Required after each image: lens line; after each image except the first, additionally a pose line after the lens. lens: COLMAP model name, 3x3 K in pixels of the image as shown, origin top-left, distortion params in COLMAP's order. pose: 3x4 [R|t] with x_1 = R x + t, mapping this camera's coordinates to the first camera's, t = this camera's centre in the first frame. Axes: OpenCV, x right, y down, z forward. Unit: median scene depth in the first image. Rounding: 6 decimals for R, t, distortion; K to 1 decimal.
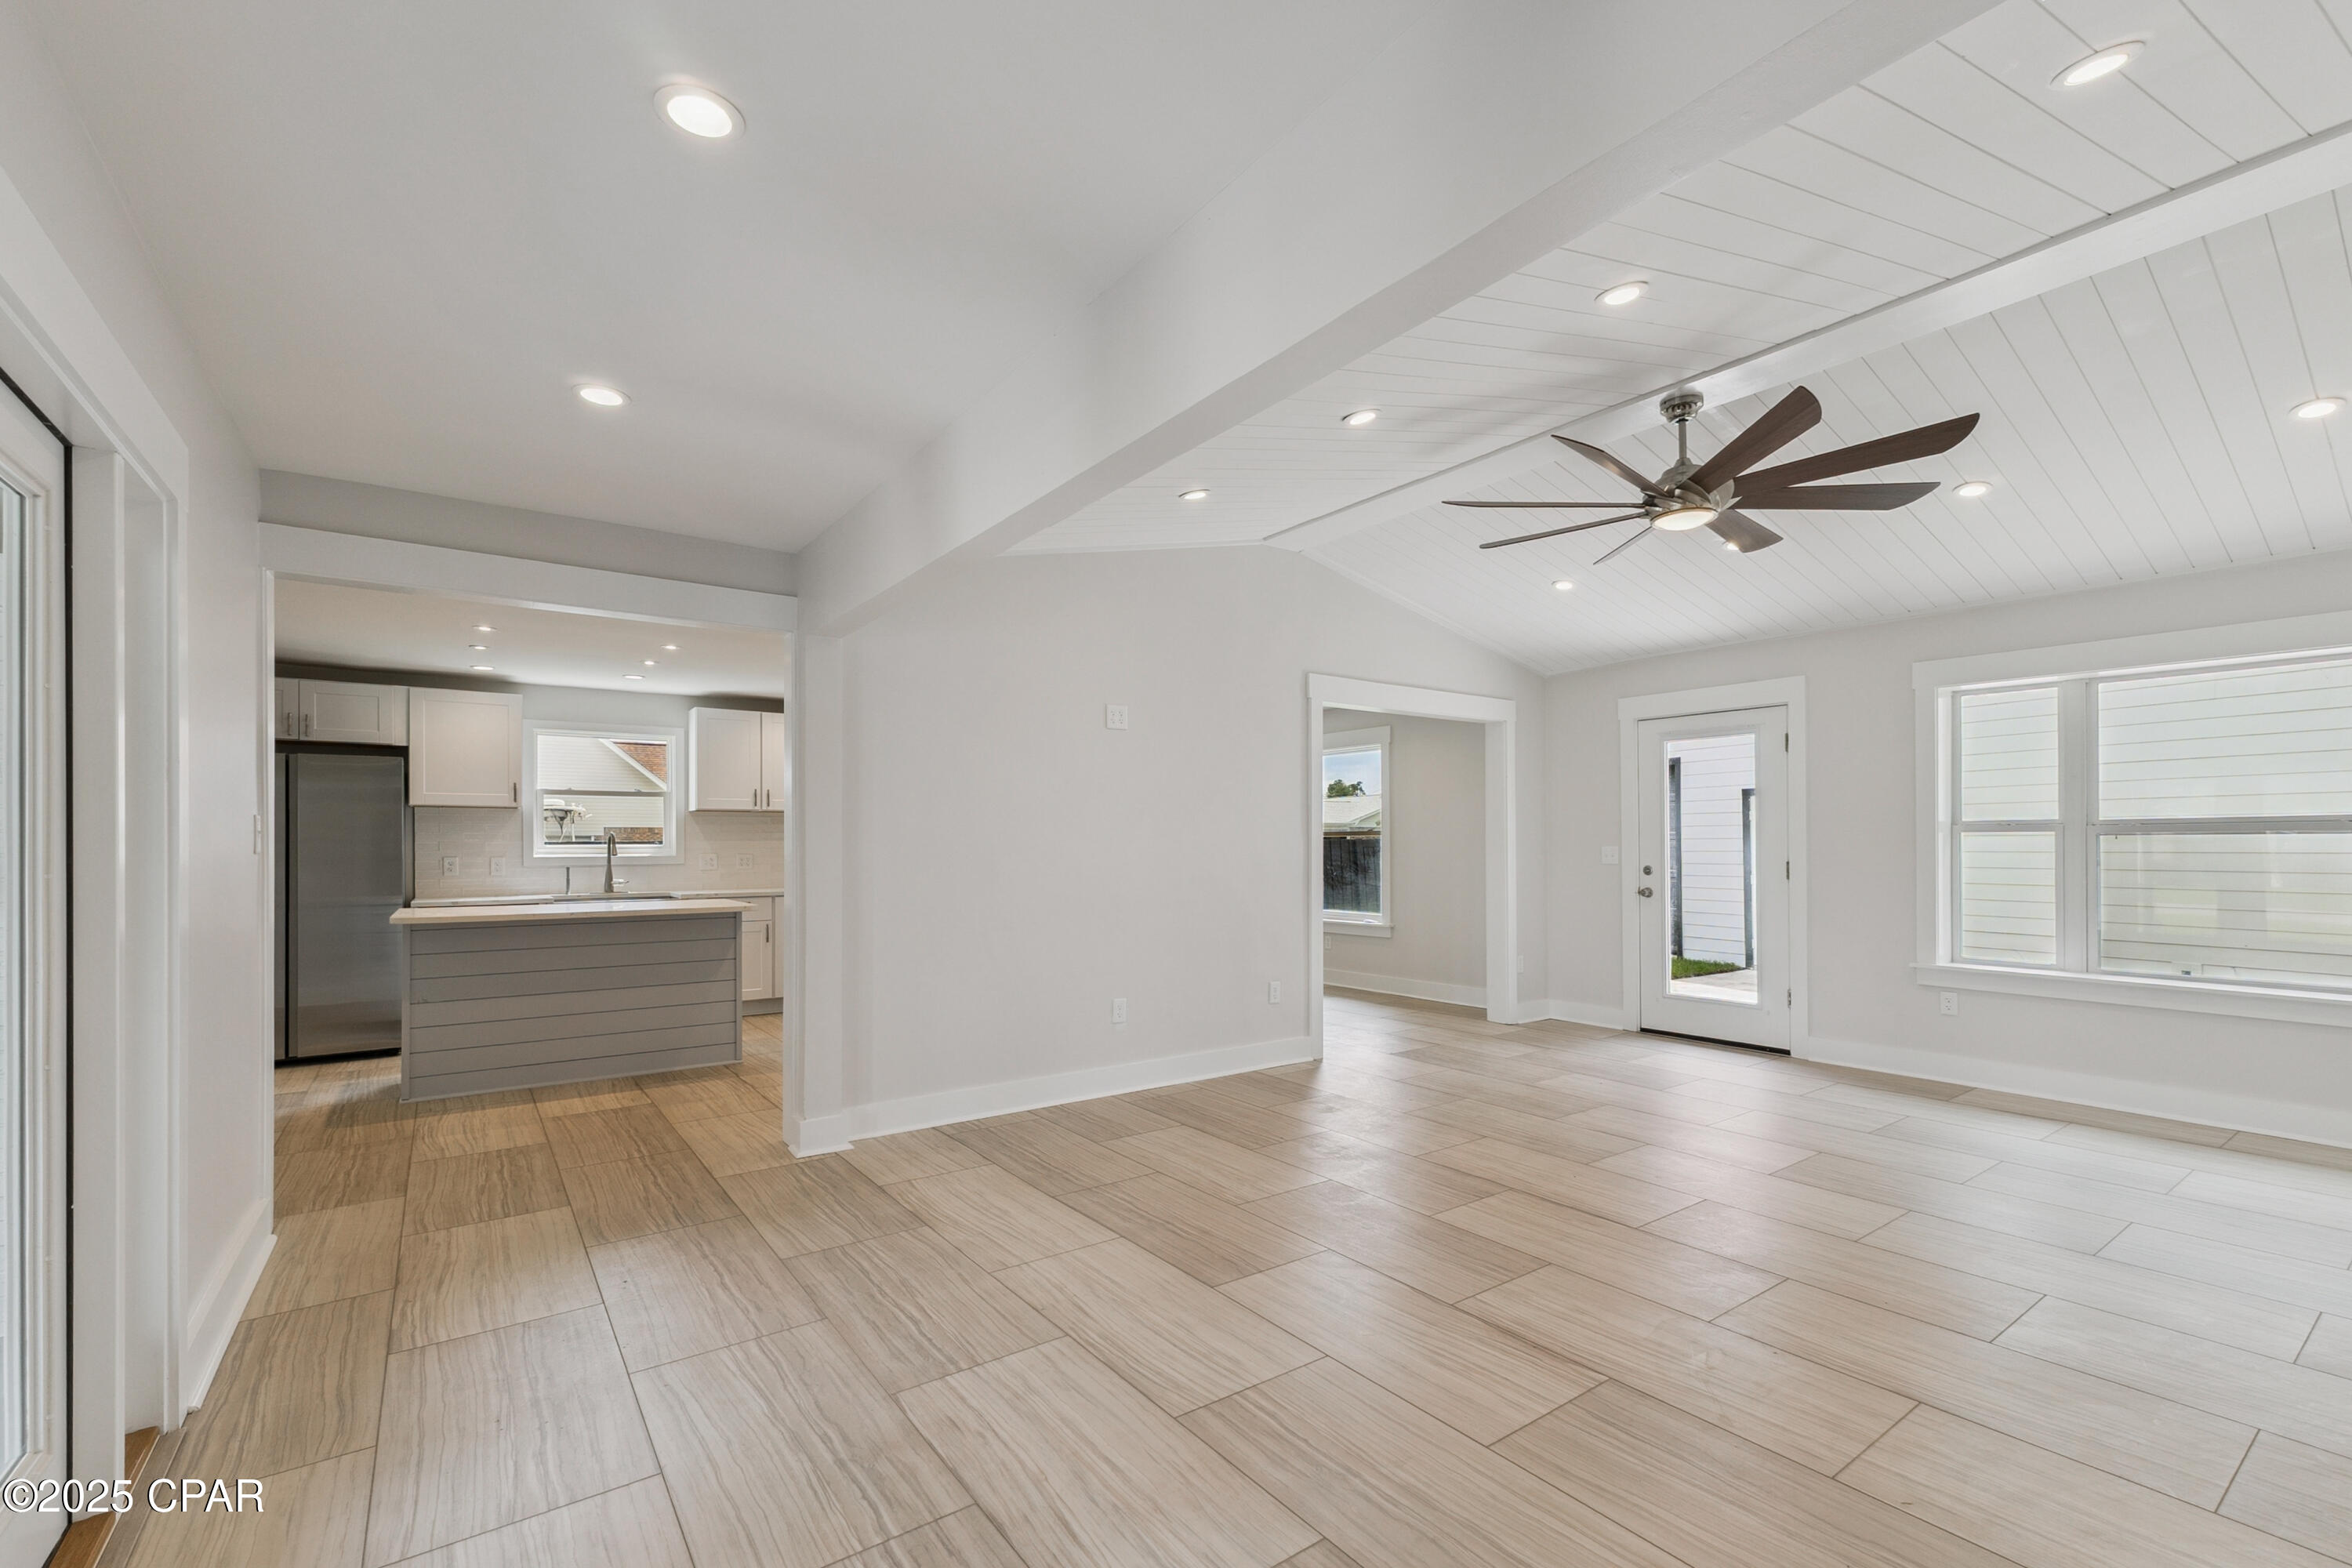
lens RADIAL K [[1021.6, 0, 1198.5], [0, 1021.6, 840.4], [0, 0, 1]] dist [0.002903, 0.000528]
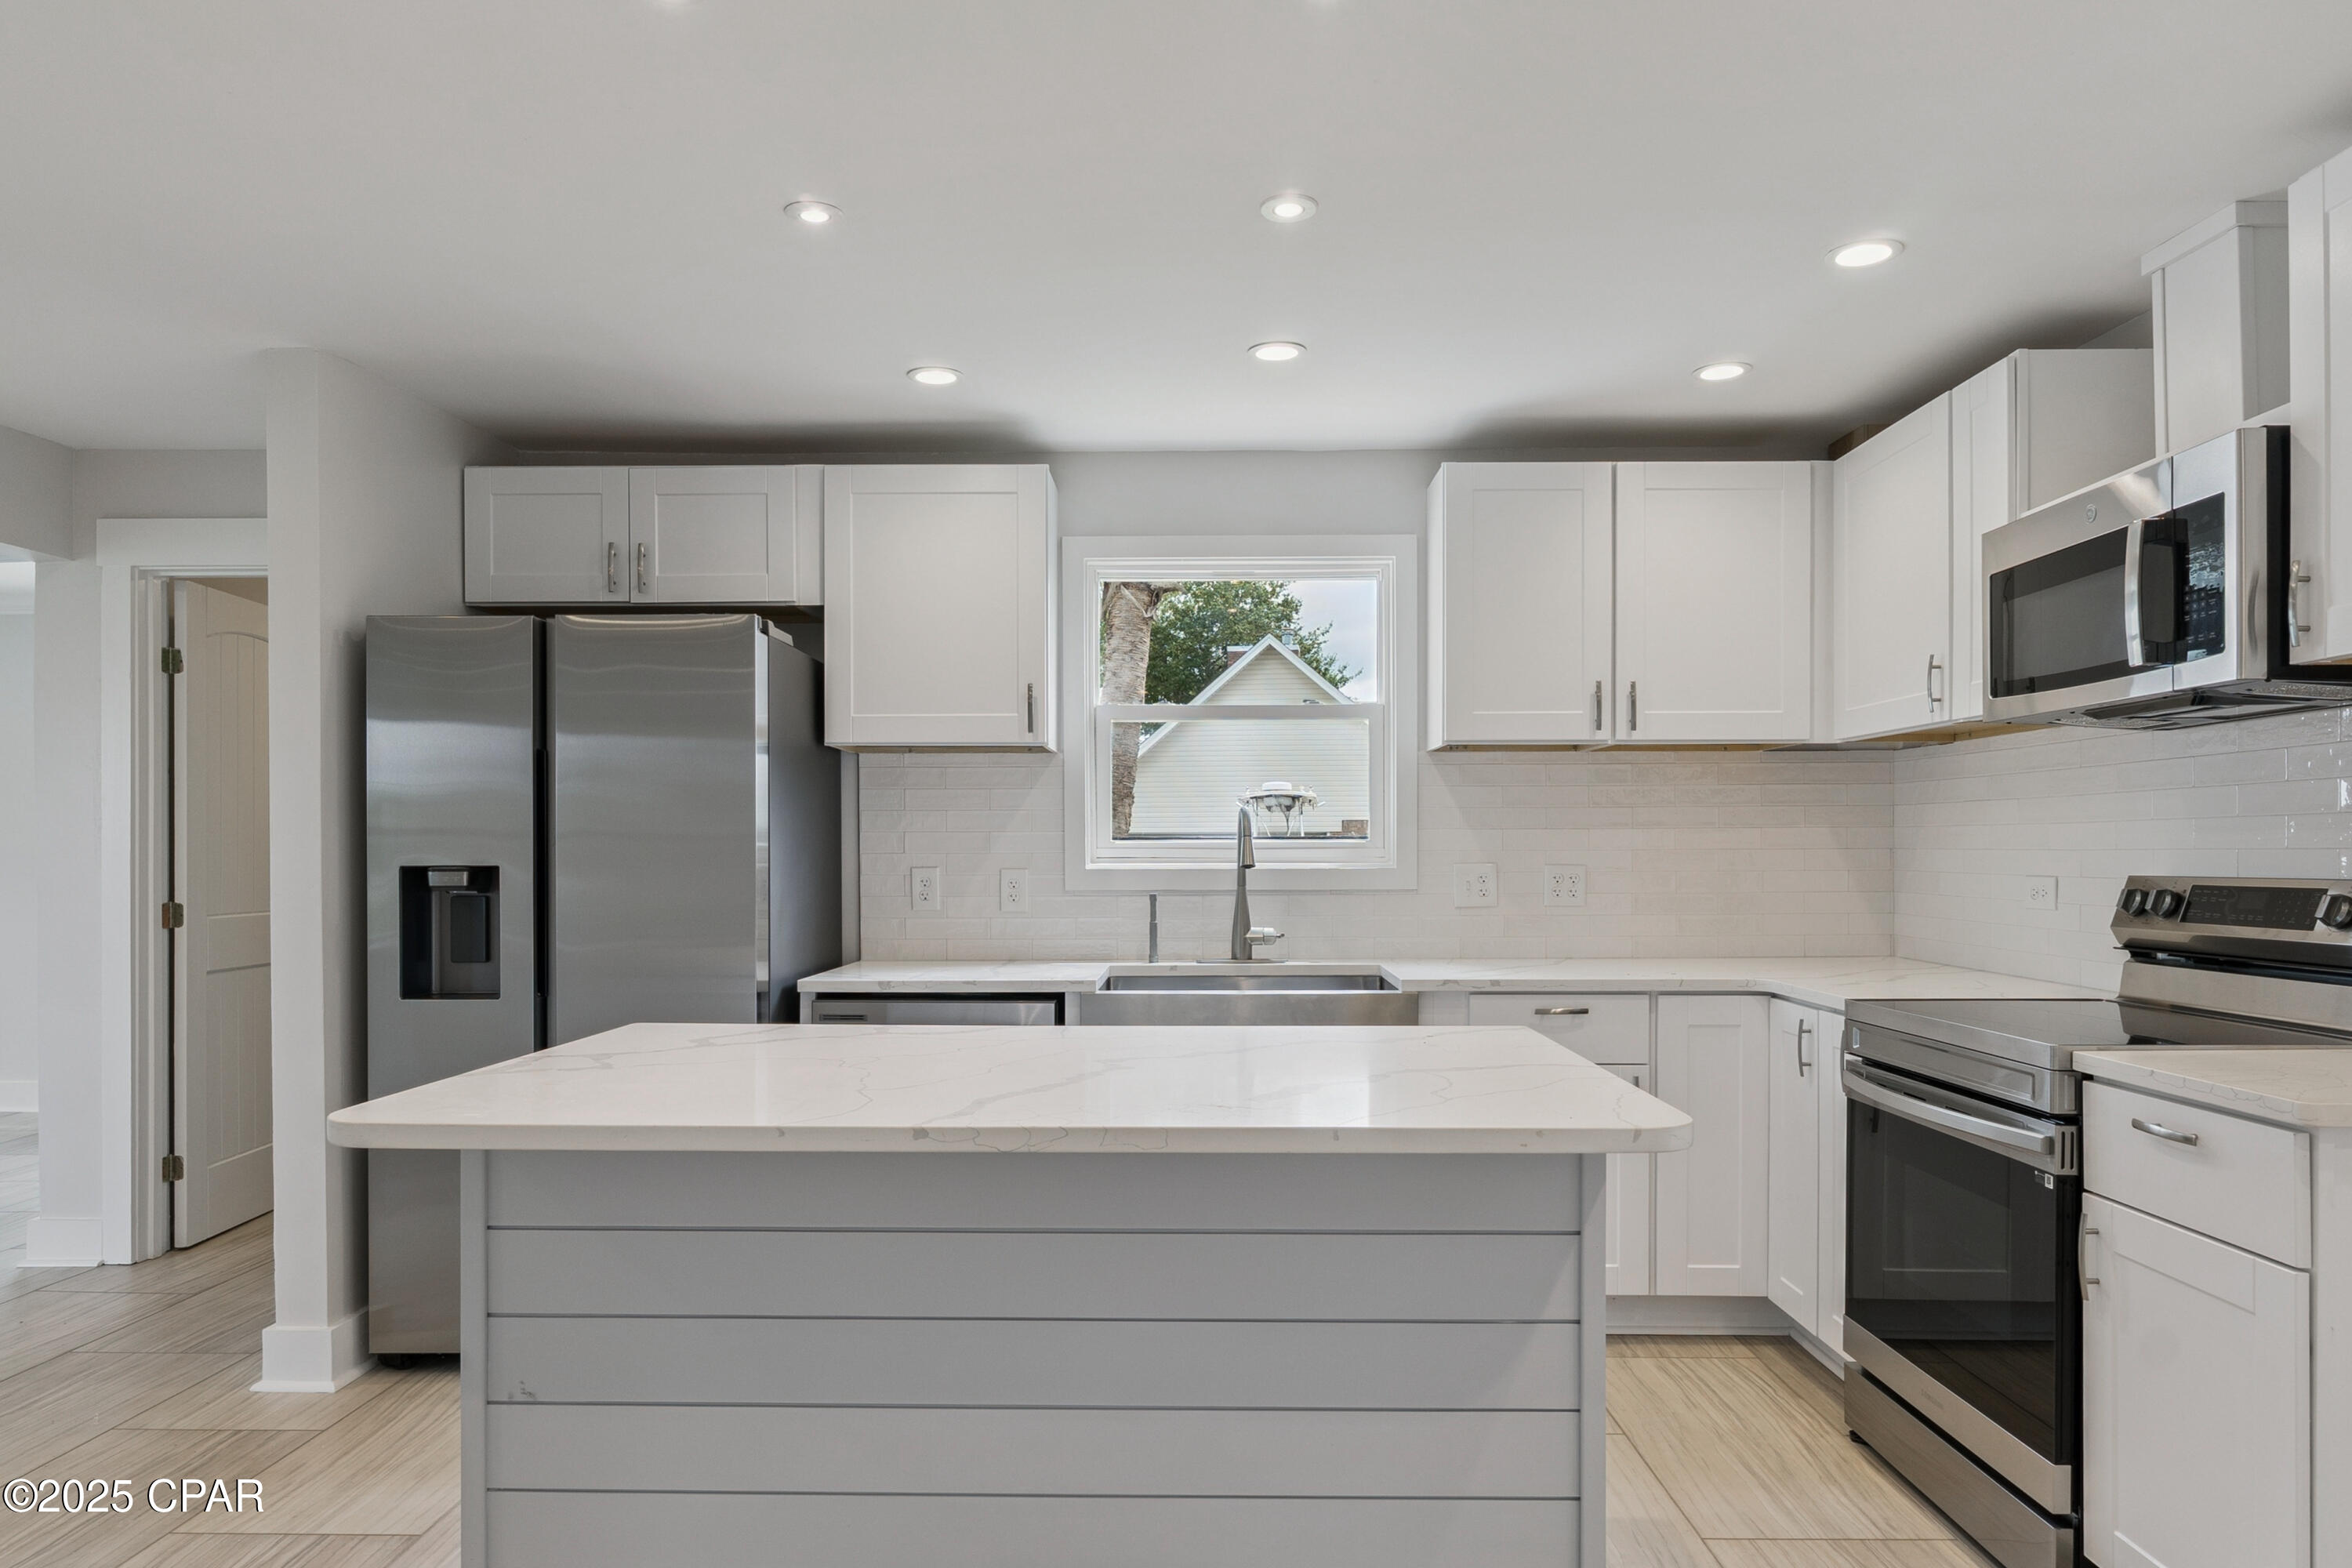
lens RADIAL K [[1387.9, 0, 1173.5], [0, 1387.9, 848.2], [0, 0, 1]] dist [0.001739, 0.000239]
pose [[0.789038, 0.002144, -0.614341, -0.273375], [0.001883, 0.999981, 0.005908, 0.004748], [0.614342, -0.005818, 0.789019, 0.570896]]
